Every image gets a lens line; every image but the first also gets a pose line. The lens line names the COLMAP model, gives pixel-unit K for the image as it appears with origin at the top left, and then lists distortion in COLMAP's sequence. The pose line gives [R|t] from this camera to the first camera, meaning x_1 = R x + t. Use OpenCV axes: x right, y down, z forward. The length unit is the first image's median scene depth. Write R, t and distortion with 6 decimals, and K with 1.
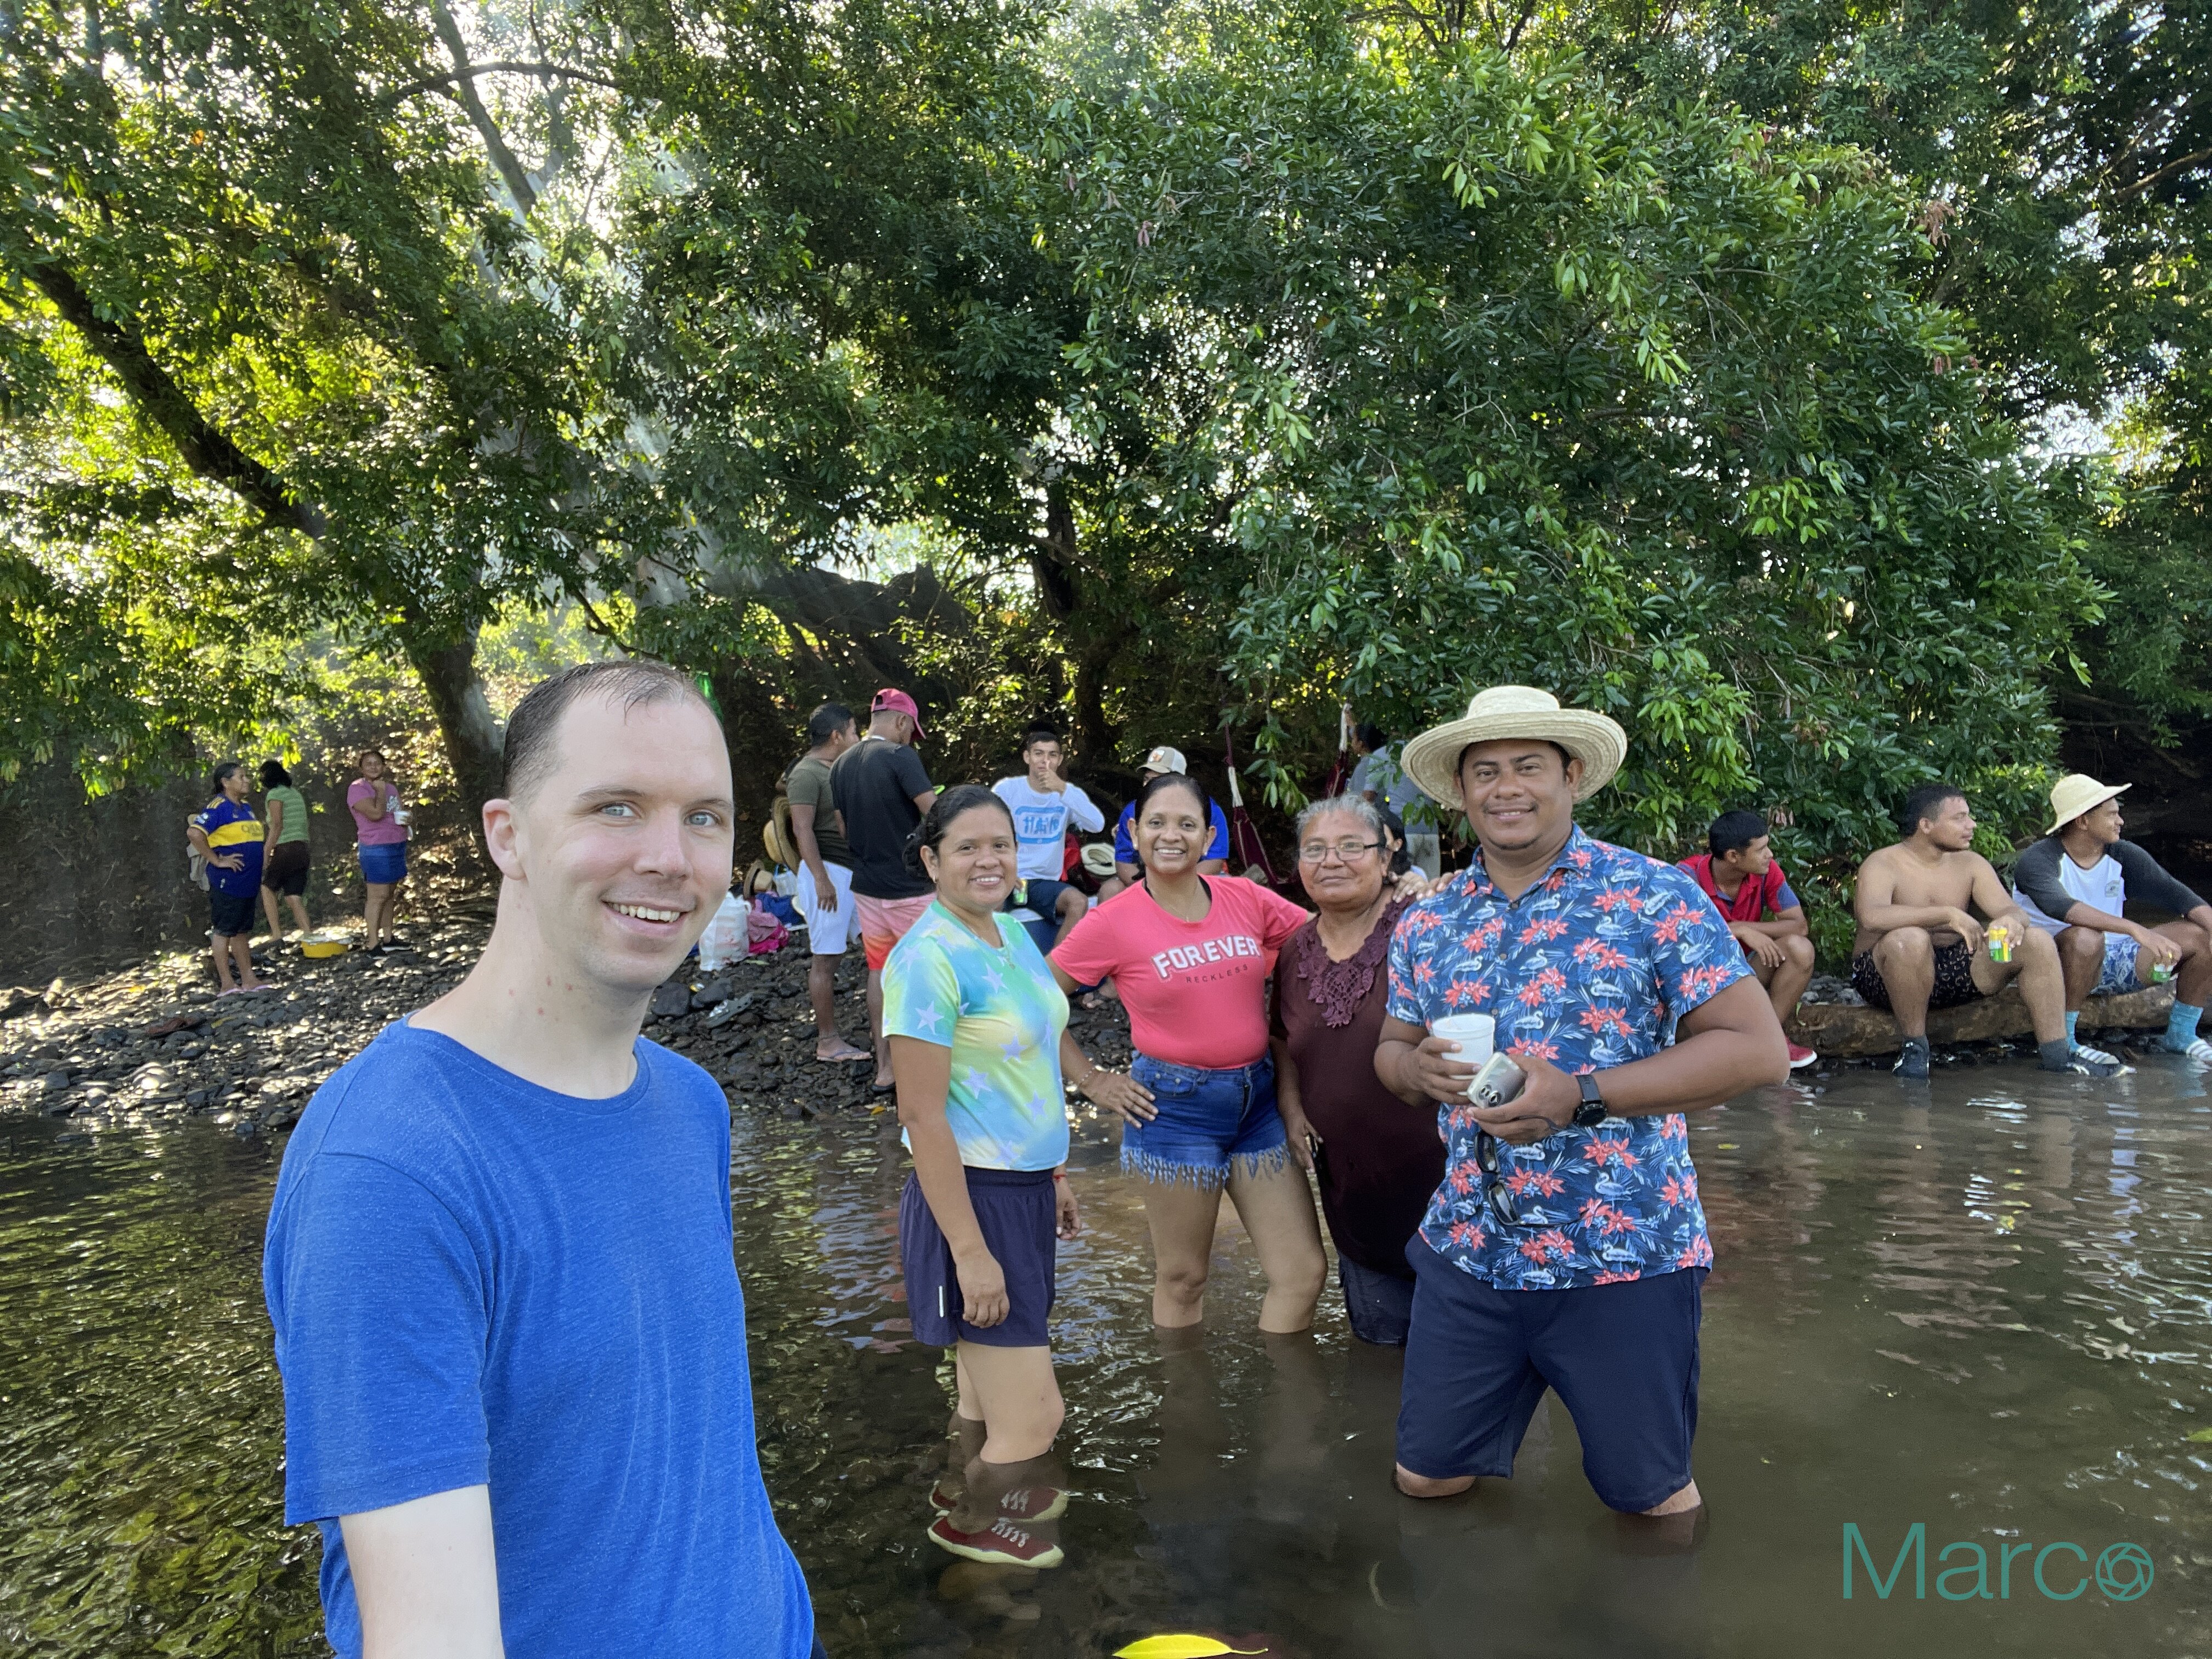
lens RADIAL K [[1545.2, 0, 1106.1], [0, 1545.2, 823.5], [0, 0, 1]] dist [0.051204, -0.018954]
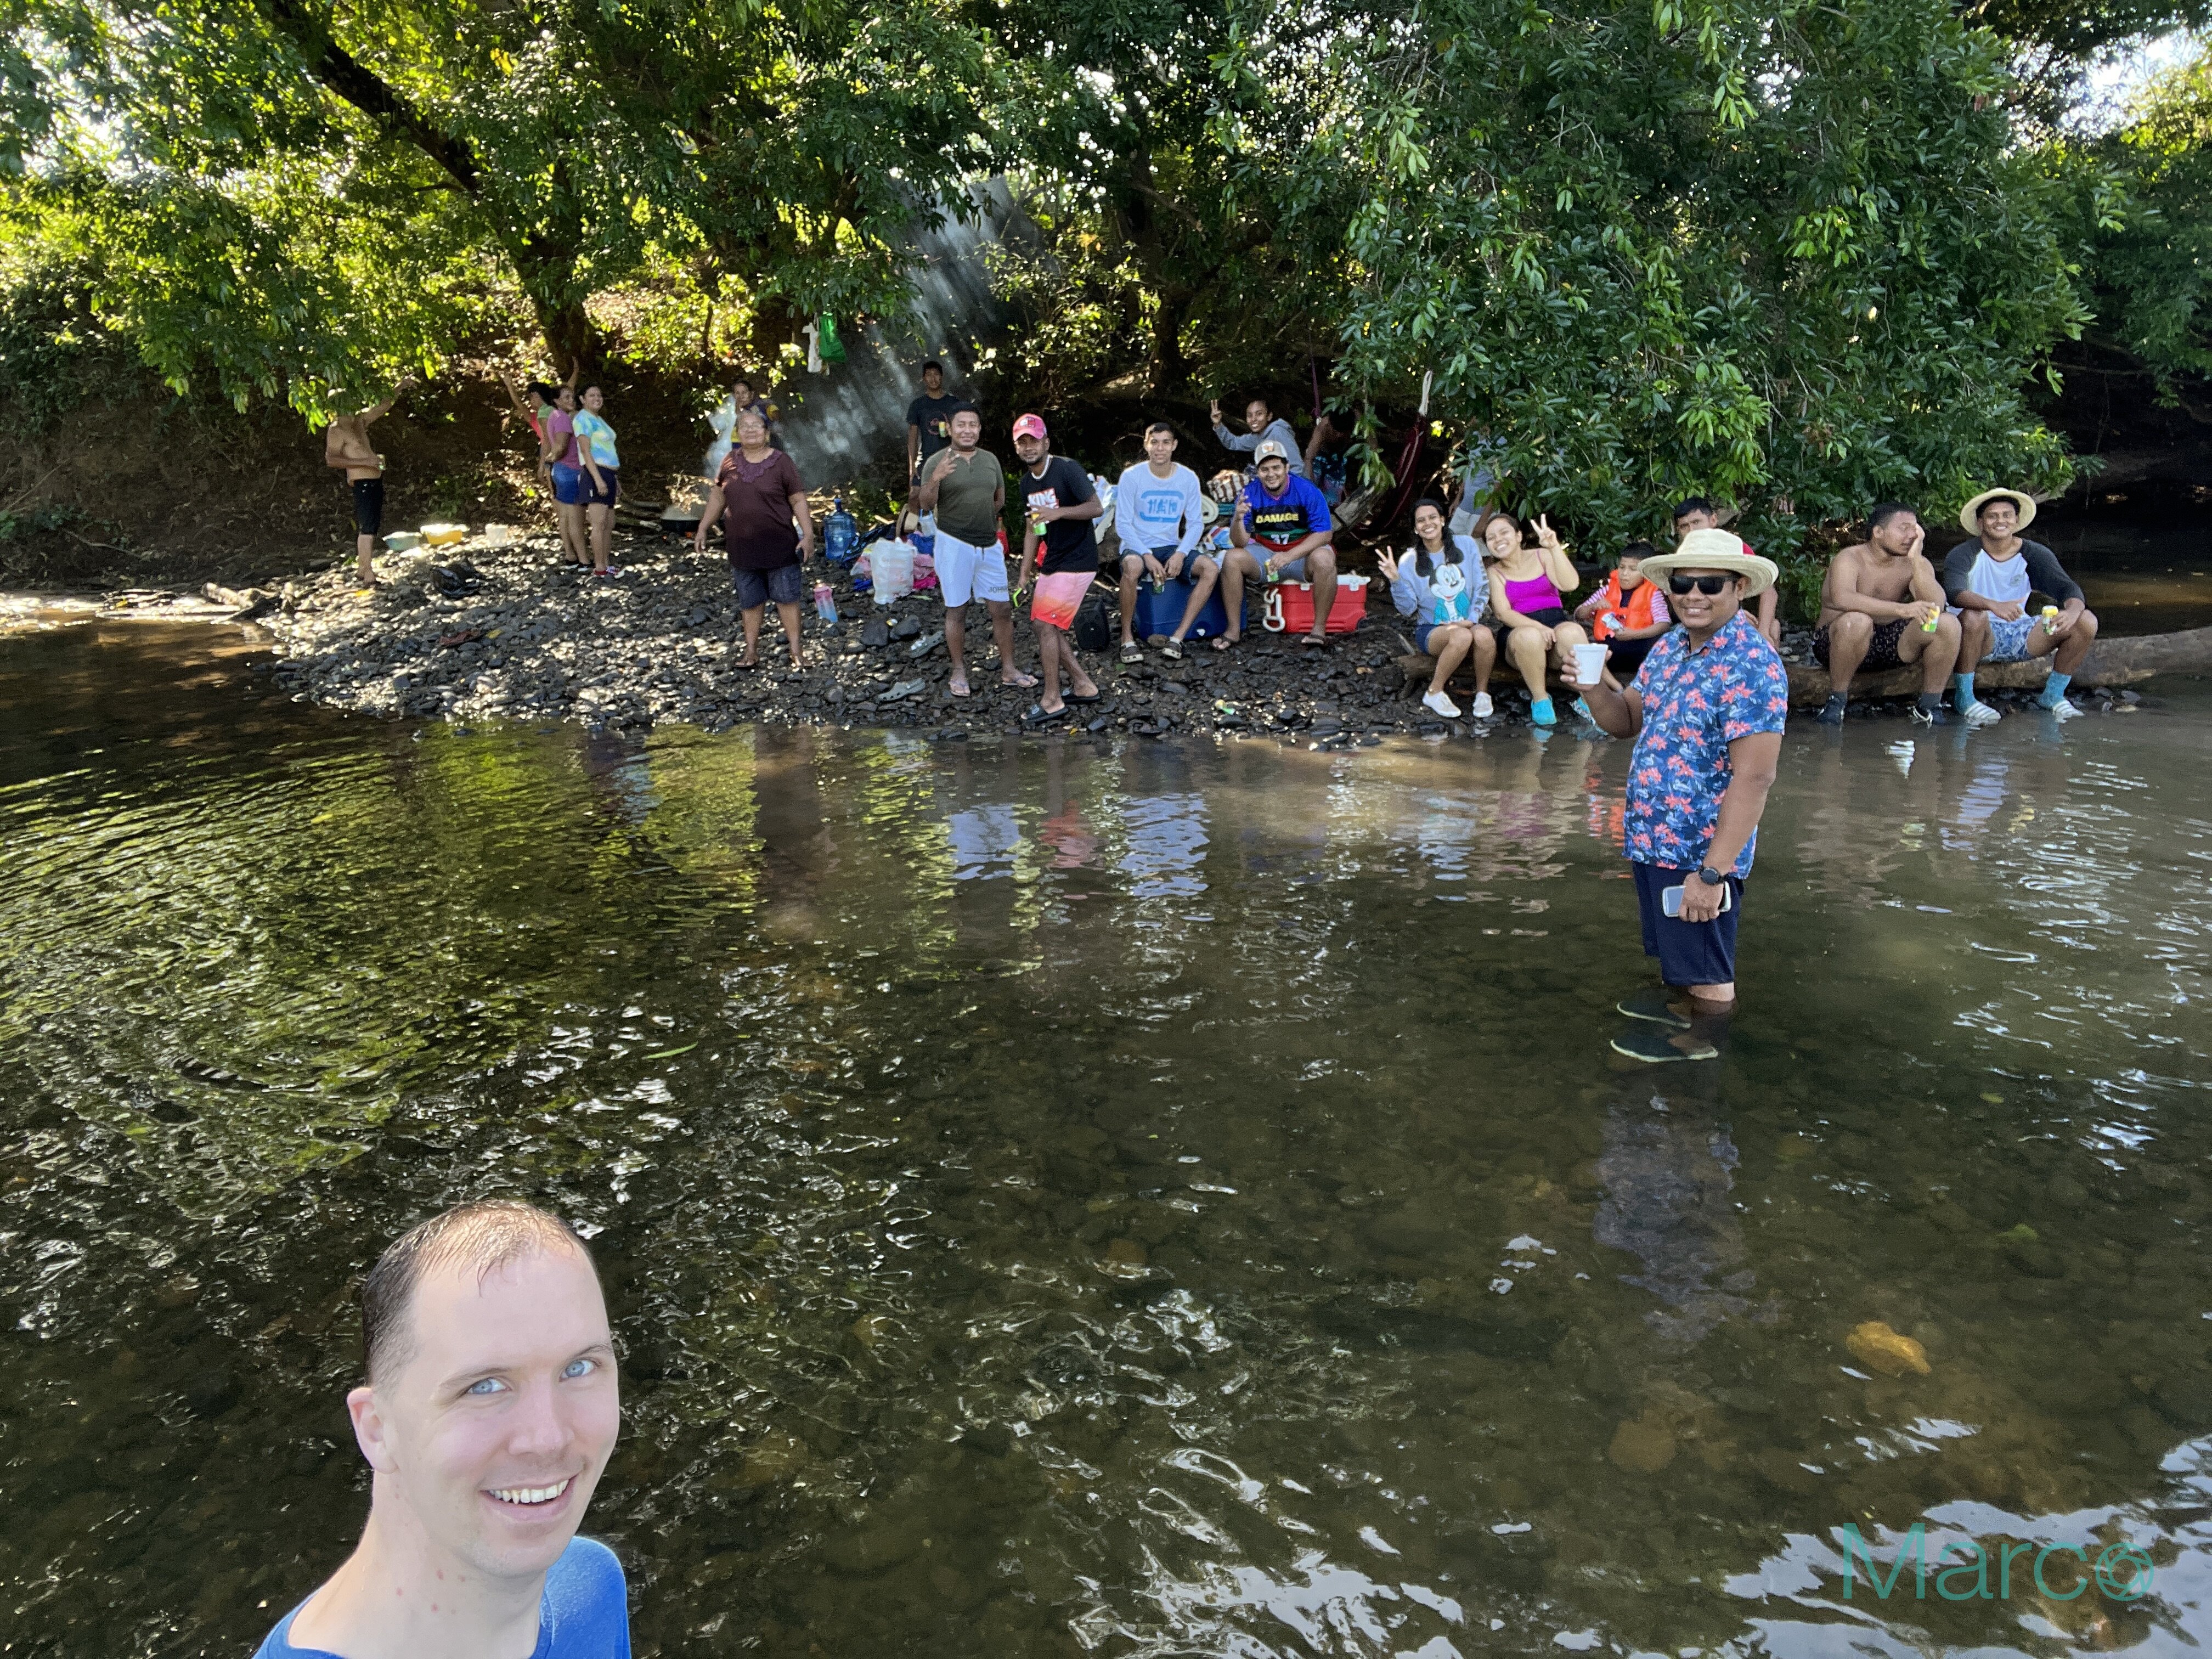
lens RADIAL K [[1545.2, 0, 1120.8], [0, 1545.2, 836.6], [0, 0, 1]] dist [0.051204, -0.018954]
pose [[0.999653, 0.025636, 0.006083, -0.087590], [-0.026331, 0.963560, 0.266195, -0.066637], [0.000963, -0.266262, 0.963900, -0.250771]]
